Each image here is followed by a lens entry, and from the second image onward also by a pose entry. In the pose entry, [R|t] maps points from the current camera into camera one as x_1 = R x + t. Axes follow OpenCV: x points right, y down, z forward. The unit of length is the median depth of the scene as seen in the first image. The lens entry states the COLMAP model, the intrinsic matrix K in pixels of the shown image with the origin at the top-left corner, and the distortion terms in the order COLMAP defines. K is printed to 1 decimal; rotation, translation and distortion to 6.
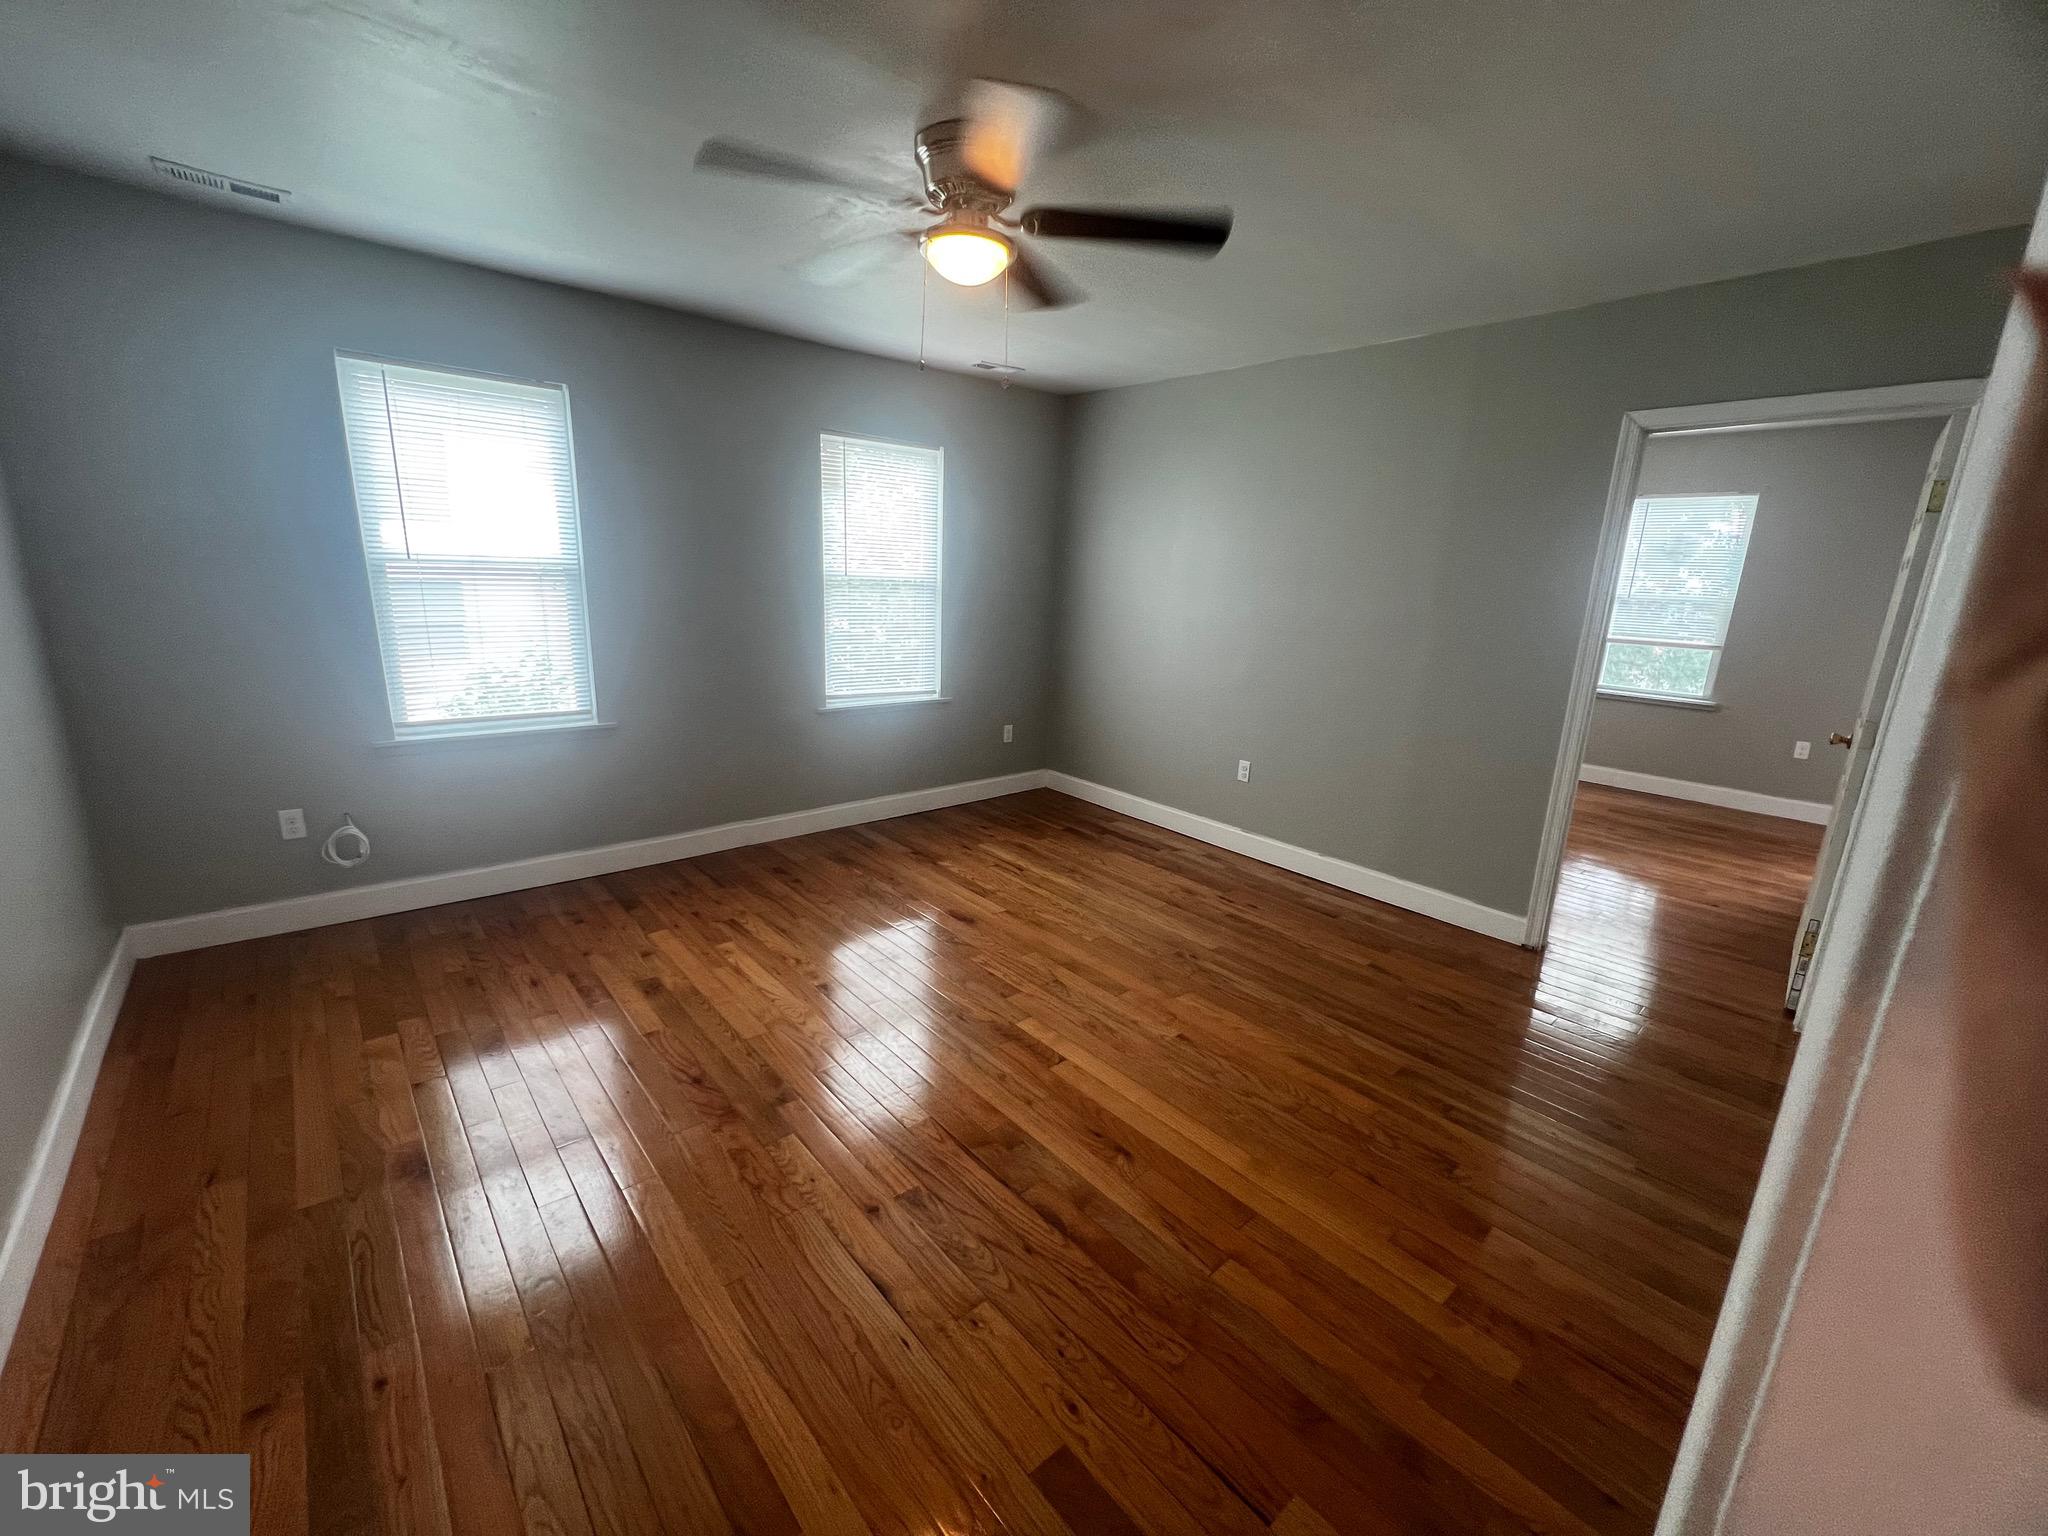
lens RADIAL K [[818.5, 0, 1019.8], [0, 818.5, 769.9], [0, 0, 1]] dist [-0.002133, 0.000301]
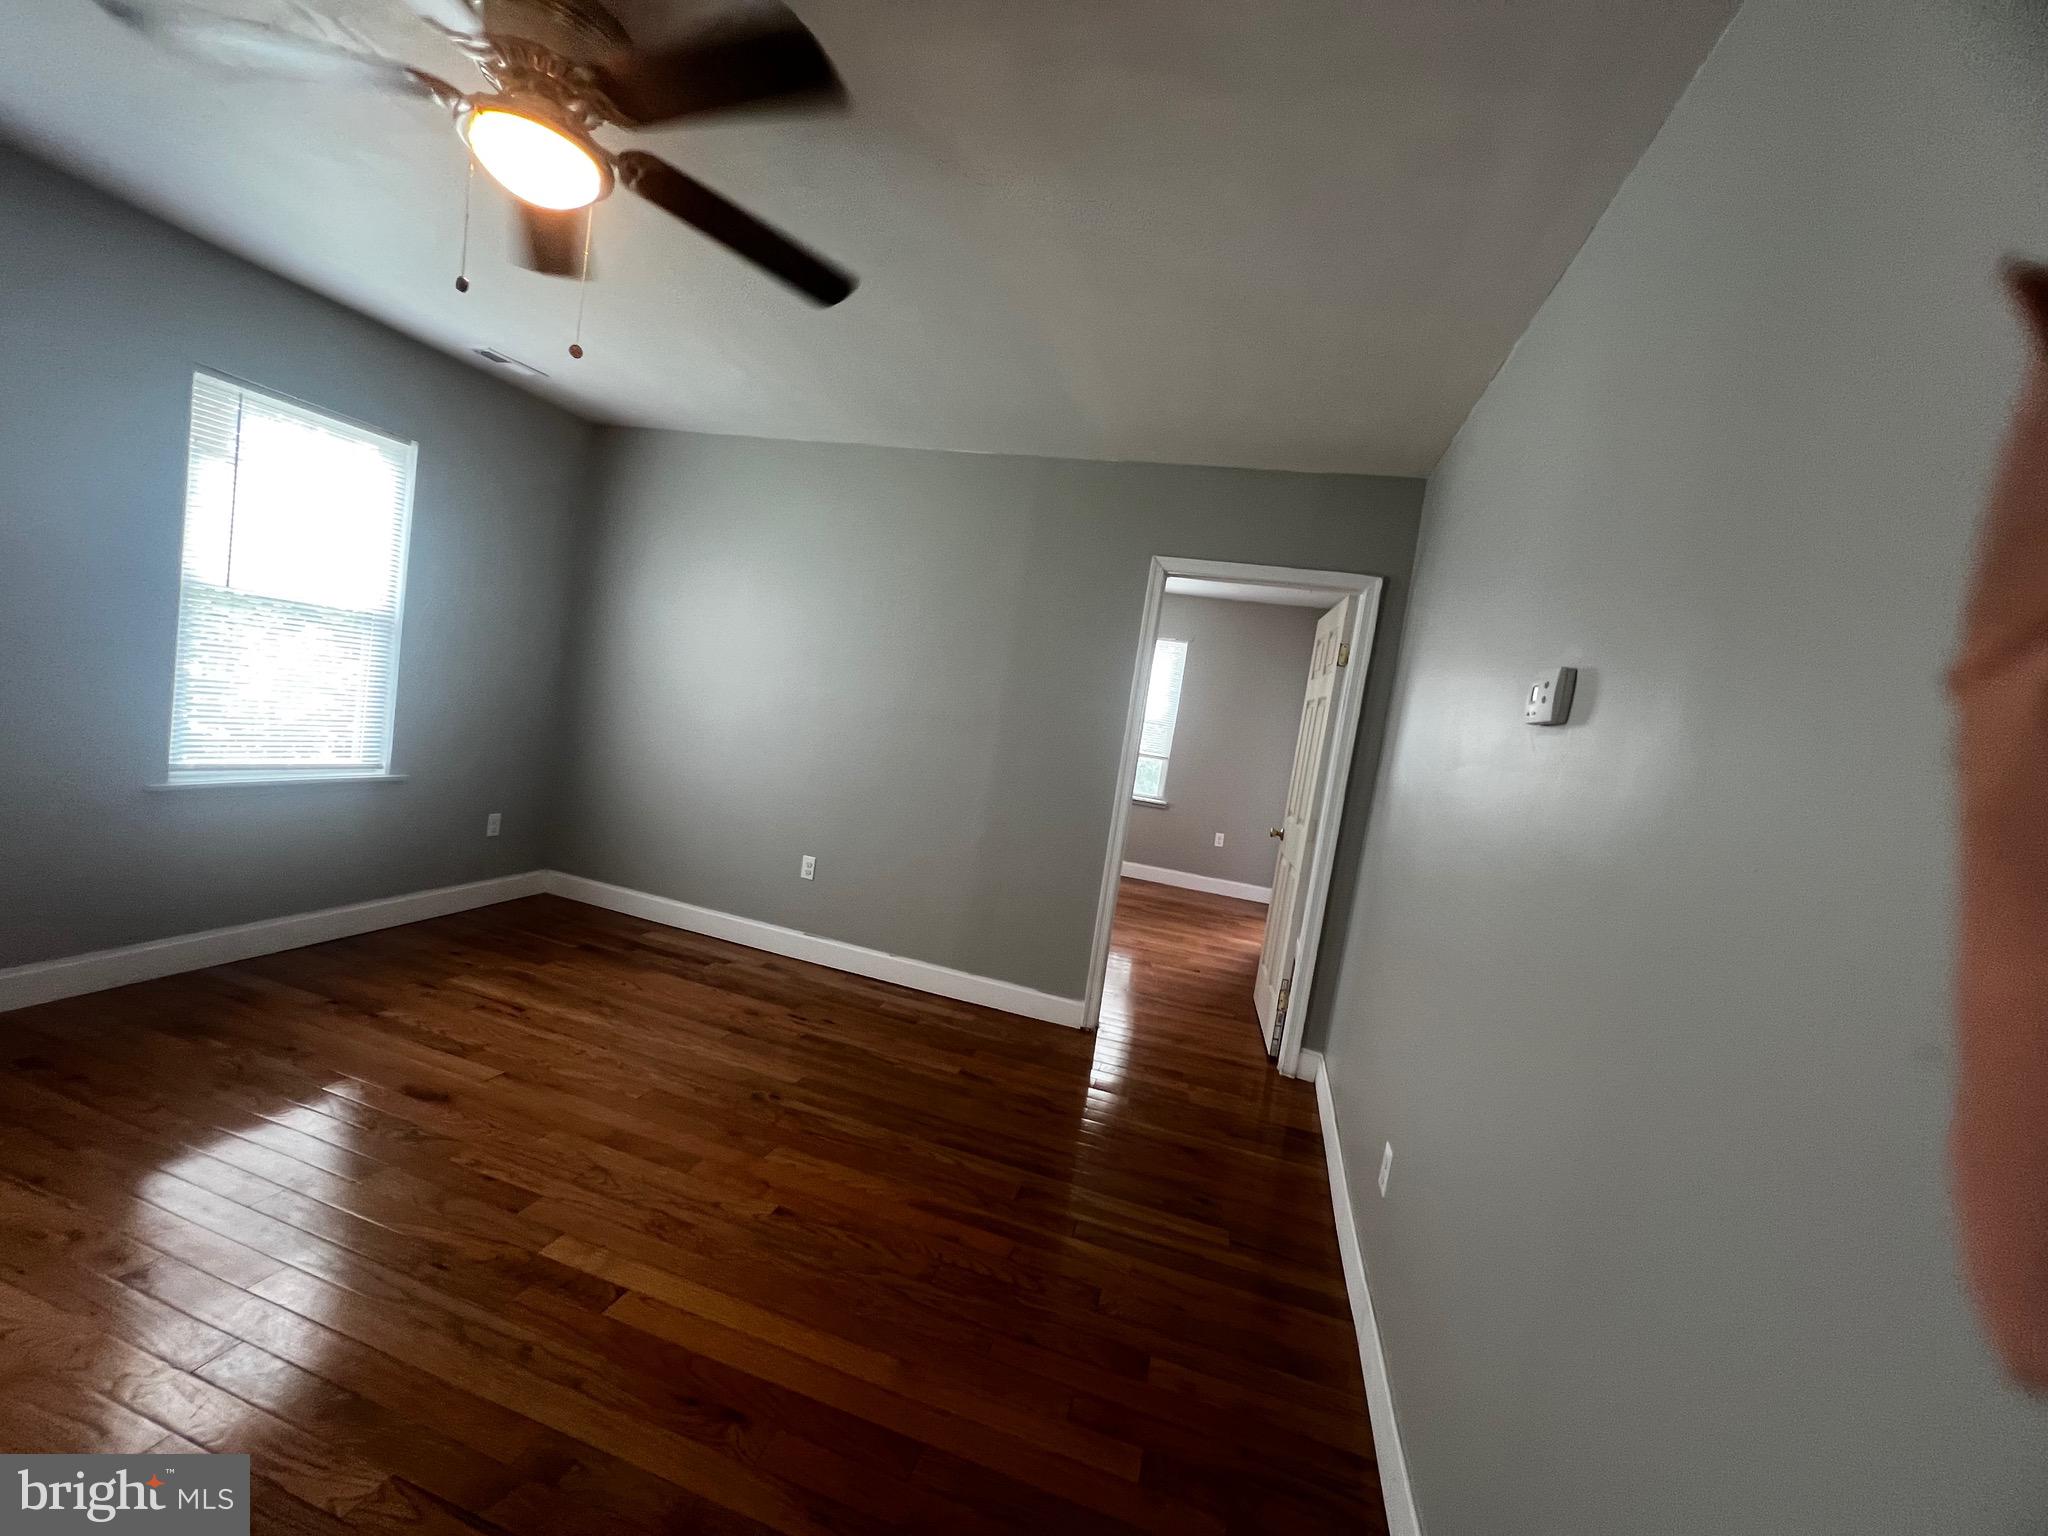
lens RADIAL K [[823.6, 0, 1018.1], [0, 823.6, 766.9], [0, 0, 1]] dist [0.000967, 0.000550]
pose [[0.830960, 0.042854, 0.554679, -0.063581], [0.020280, 0.994033, -0.107179, -0.009635], [-0.555962, 0.100310, 0.825133, 0.149941]]
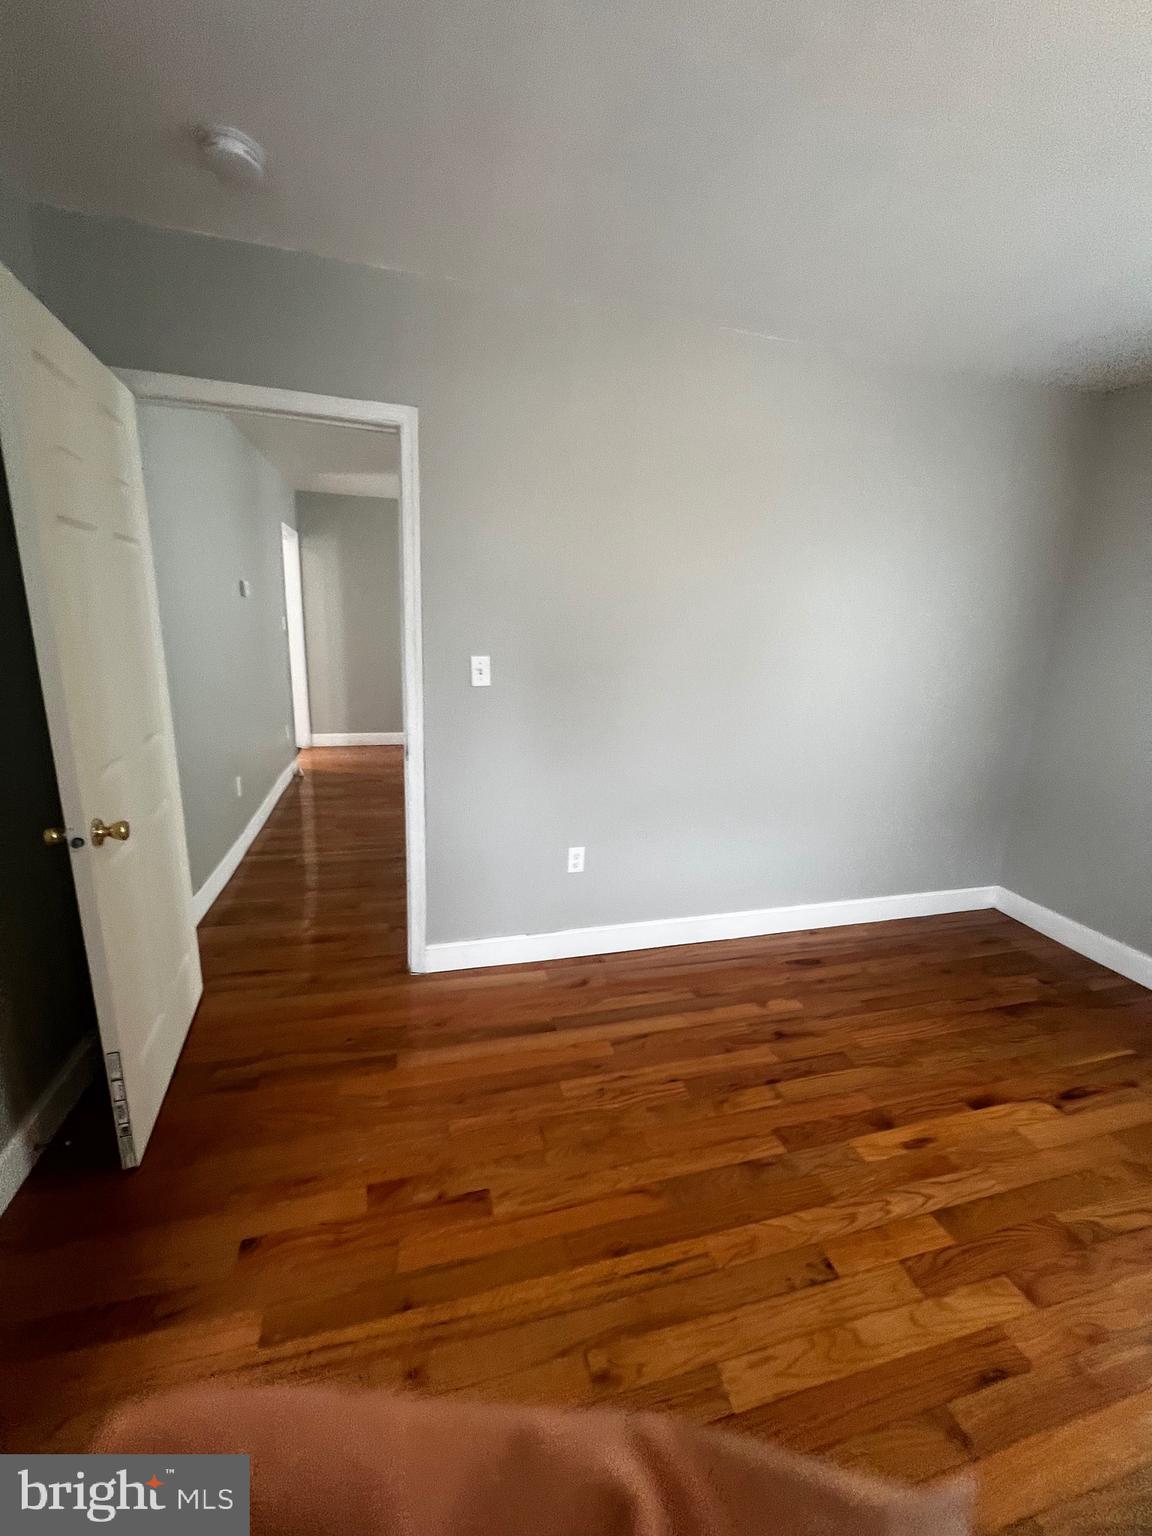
lens RADIAL K [[613.9, 0, 571.3], [0, 613.9, 764.2], [0, 0, 1]] dist [-0.002133, 0.000301]
pose [[-0.427660, 0.161302, -0.889432, 1.311428], [-0.272373, 0.915225, 0.296943, -0.311073], [0.861928, 0.369248, -0.347470, 1.488300]]
